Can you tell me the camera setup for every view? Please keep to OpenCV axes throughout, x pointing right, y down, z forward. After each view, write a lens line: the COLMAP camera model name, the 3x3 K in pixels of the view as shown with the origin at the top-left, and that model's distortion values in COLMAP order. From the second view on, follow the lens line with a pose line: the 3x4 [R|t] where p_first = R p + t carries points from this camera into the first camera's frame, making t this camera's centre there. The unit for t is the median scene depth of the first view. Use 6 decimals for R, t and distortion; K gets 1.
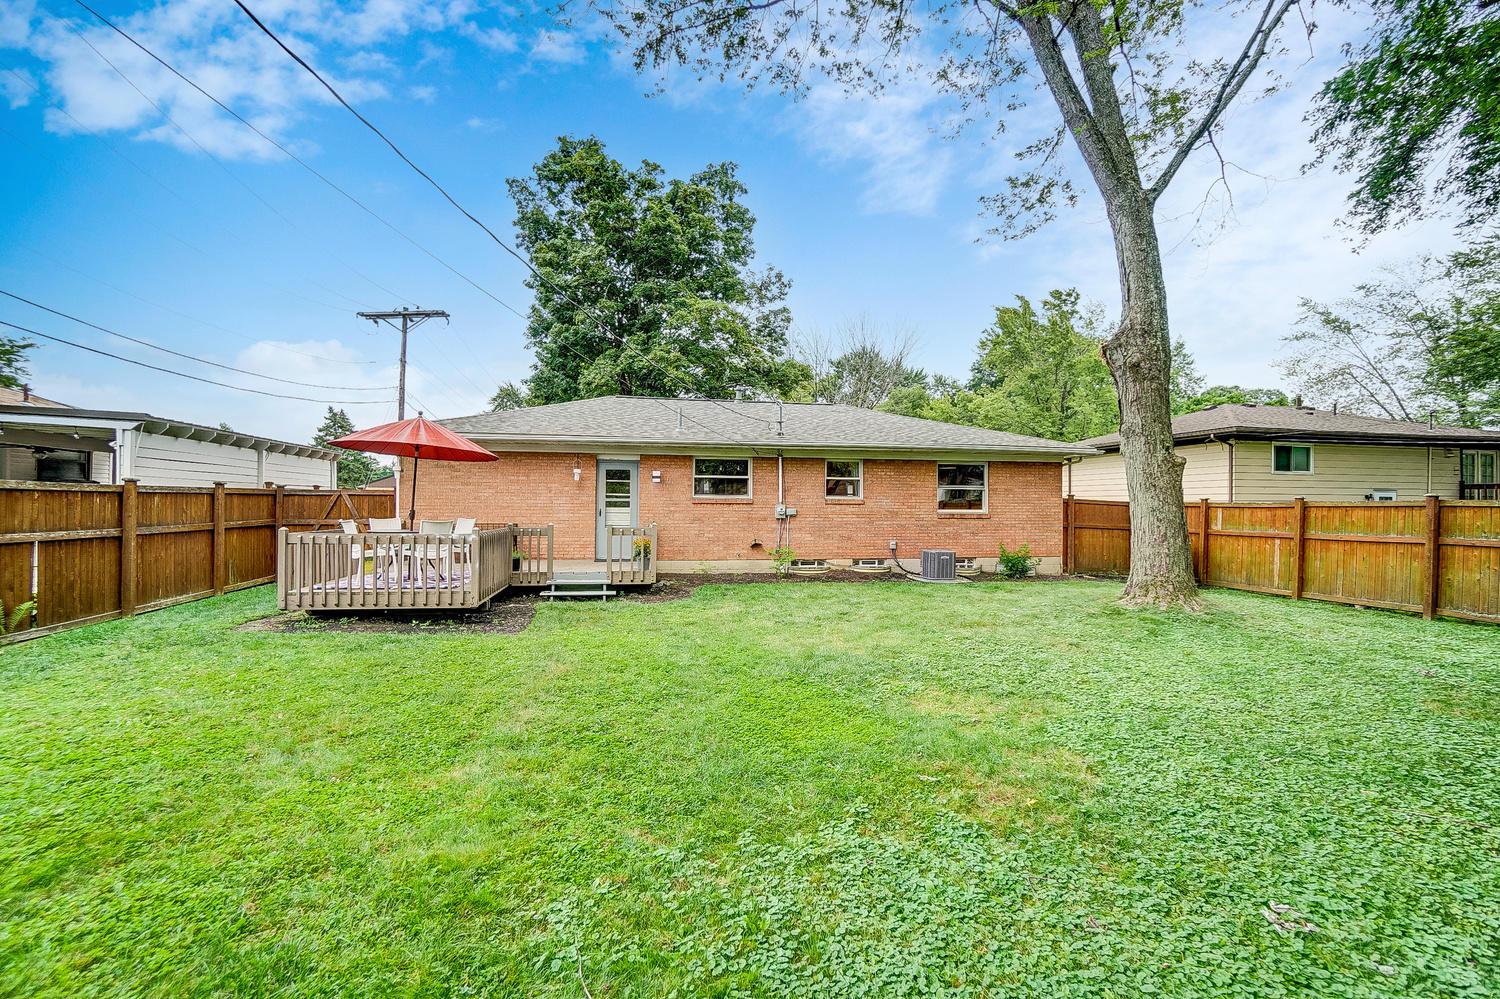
lens RADIAL K [[666.8, 0, 751.8], [0, 666.8, 491.6], [0, 0, 1]] dist [-0.034975, 0.010717]
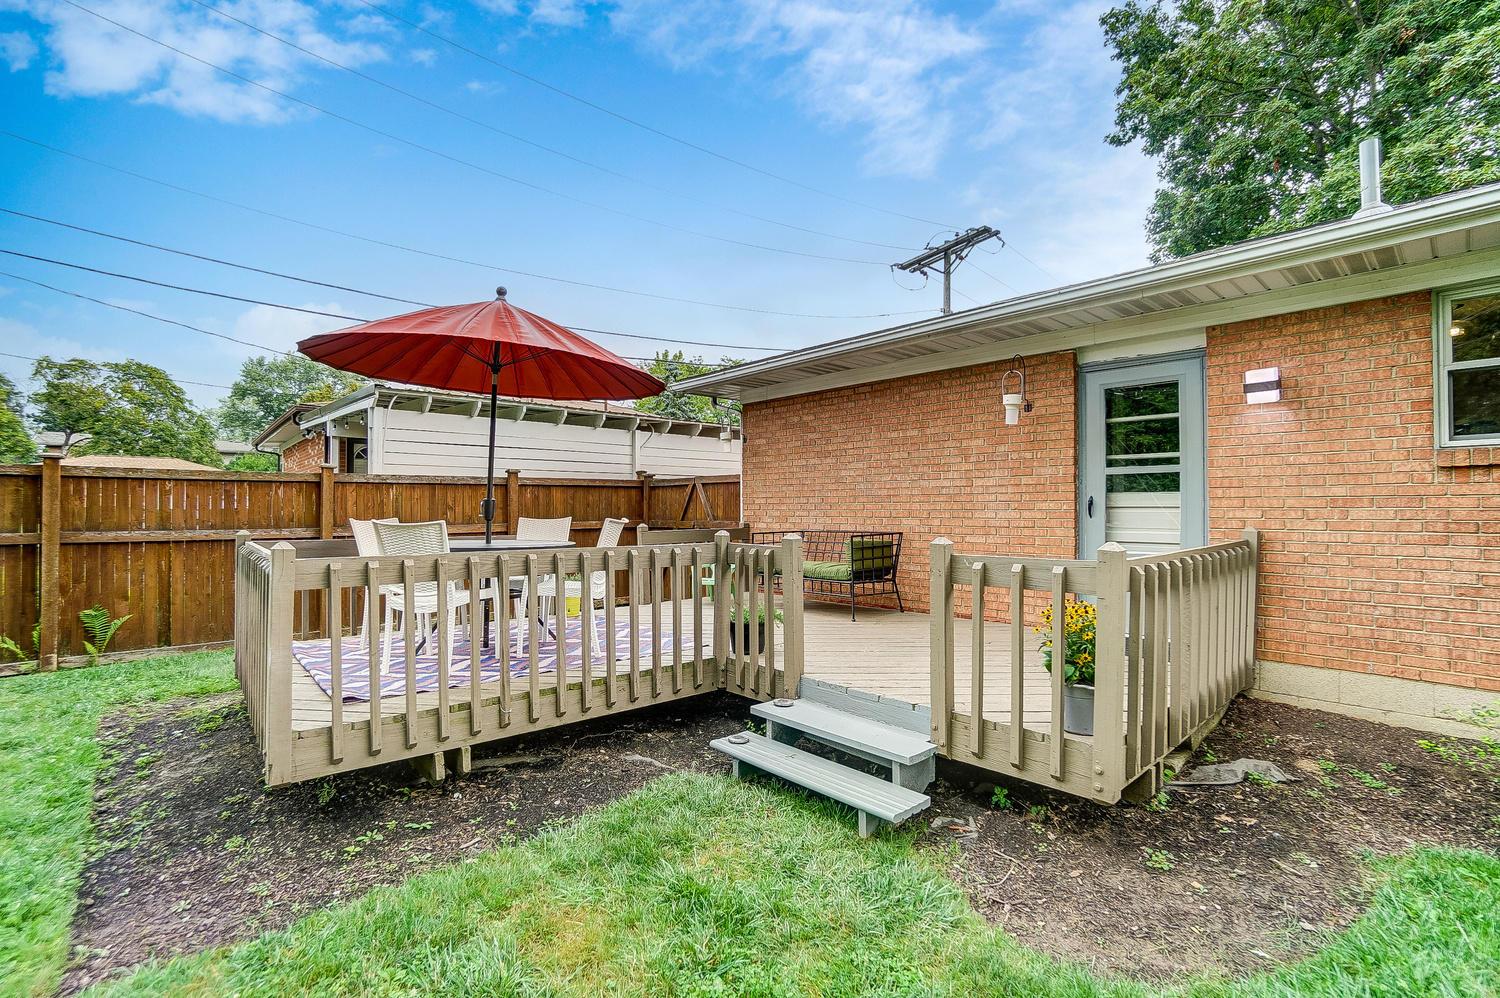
lens RADIAL K [[666.8, 0, 751.8], [0, 666.8, 491.1], [0, 0, 1]] dist [-0.034975, 0.010717]
pose [[0.513155, -0.031309, -0.857725, -0.009654], [0.023122, 0.999476, -0.022650, 0.026509], [0.857985, -0.008210, 0.513610, 0.650726]]
